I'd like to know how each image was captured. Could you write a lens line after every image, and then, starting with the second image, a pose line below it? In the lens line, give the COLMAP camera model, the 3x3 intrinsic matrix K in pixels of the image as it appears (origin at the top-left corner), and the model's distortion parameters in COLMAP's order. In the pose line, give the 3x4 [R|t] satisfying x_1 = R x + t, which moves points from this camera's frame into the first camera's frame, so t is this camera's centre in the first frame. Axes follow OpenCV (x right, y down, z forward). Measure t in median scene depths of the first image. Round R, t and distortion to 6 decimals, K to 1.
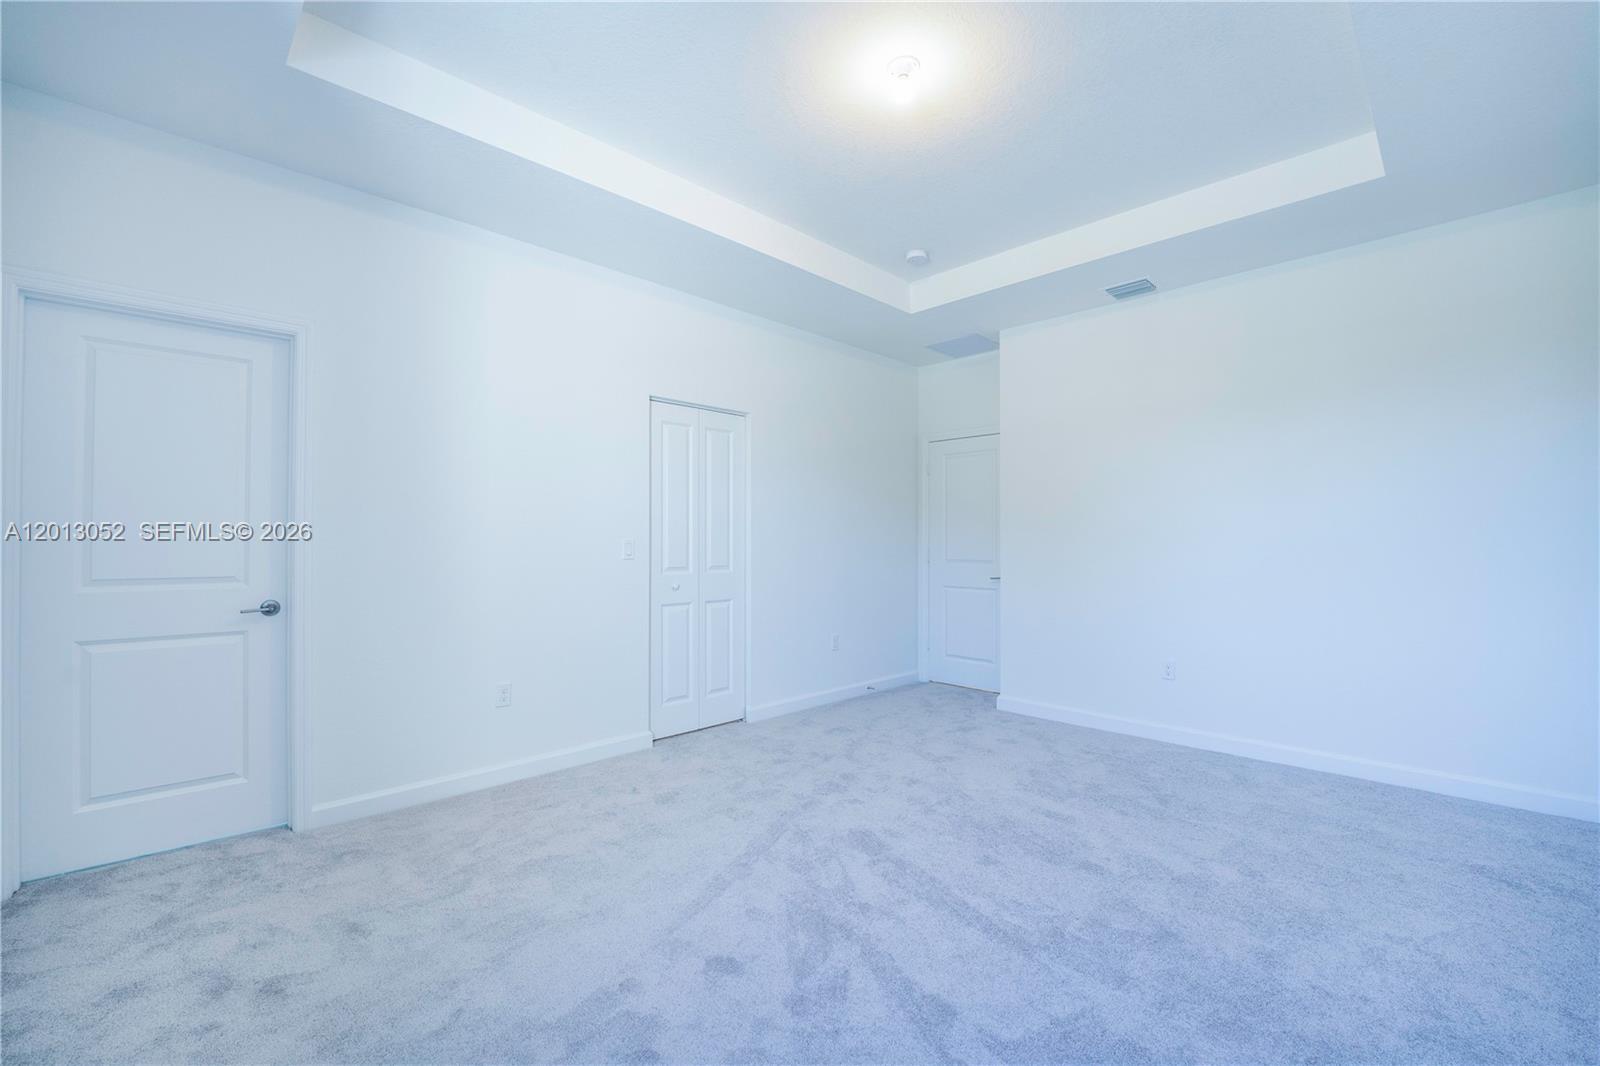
lens RADIAL K [[659.2, 0, 804.0], [0, 659.2, 542.5], [0, 0, 1]] dist [-0.021863, 0.002355]
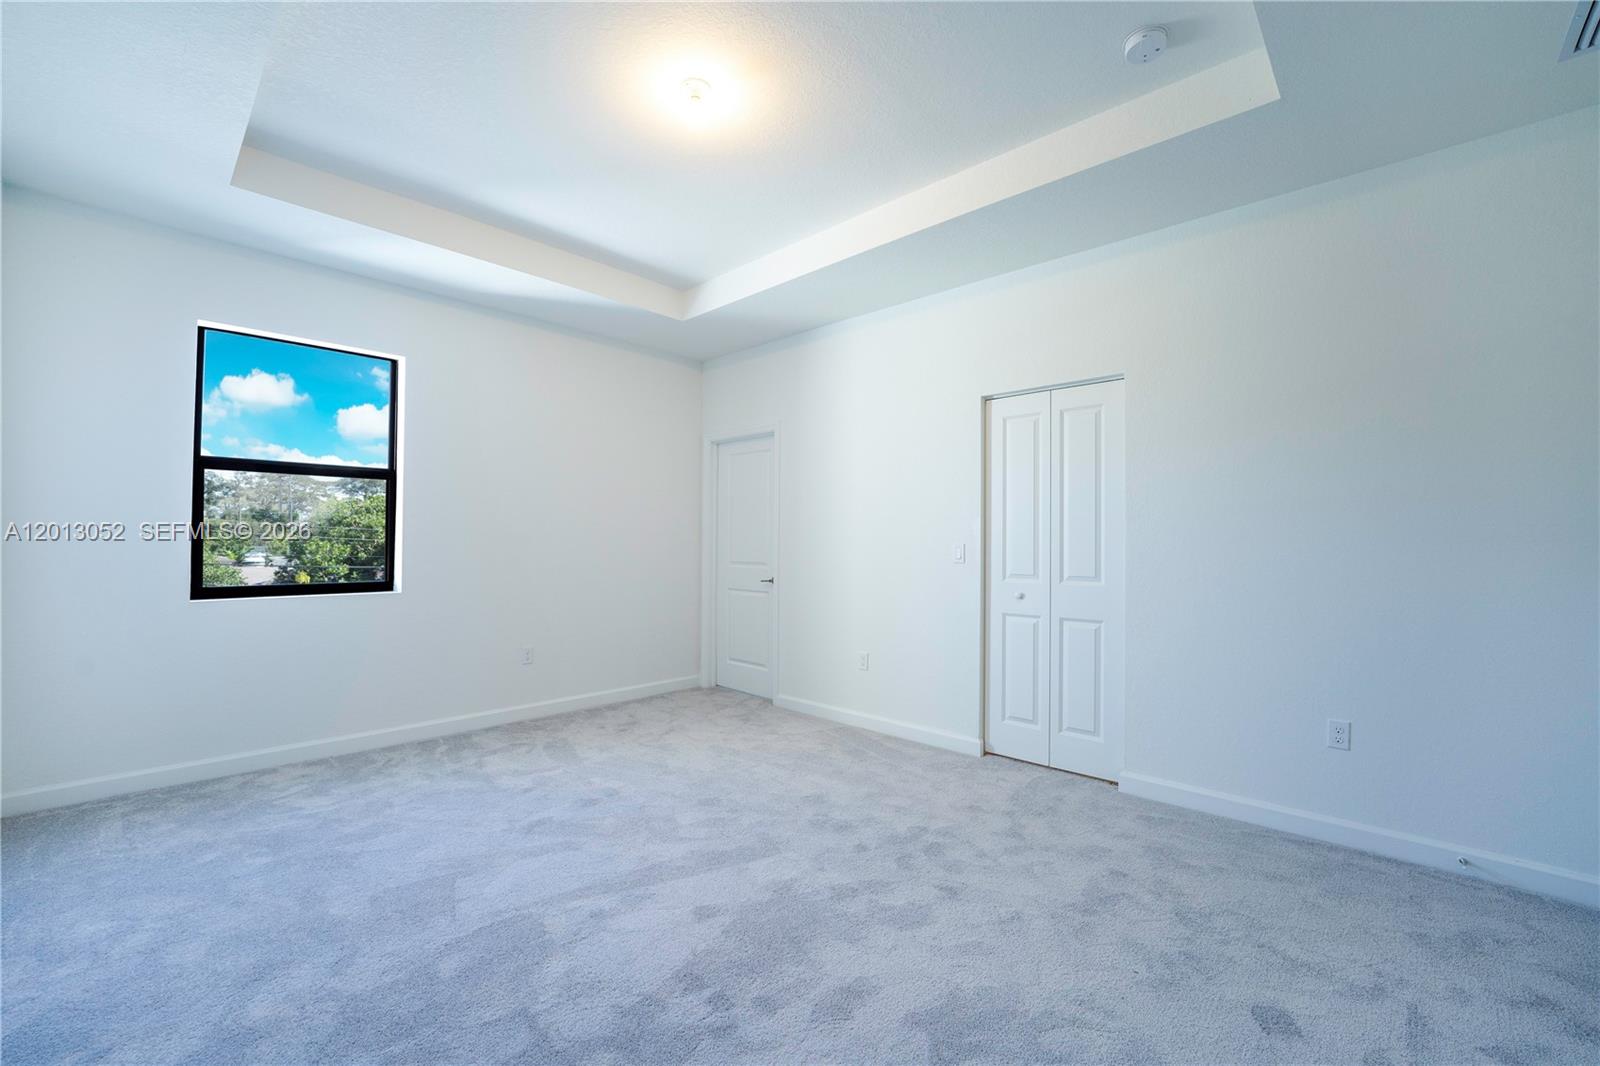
lens RADIAL K [[659.2, 0, 780.1], [0, 659.2, 539.6], [0, 0, 1]] dist [-0.021863, 0.002355]
pose [[0.013831, -0.004738, -0.999893, 0.780541], [-0.004551, 0.999978, -0.004801, -0.005014], [0.999894, 0.004617, 0.013809, 0.728230]]
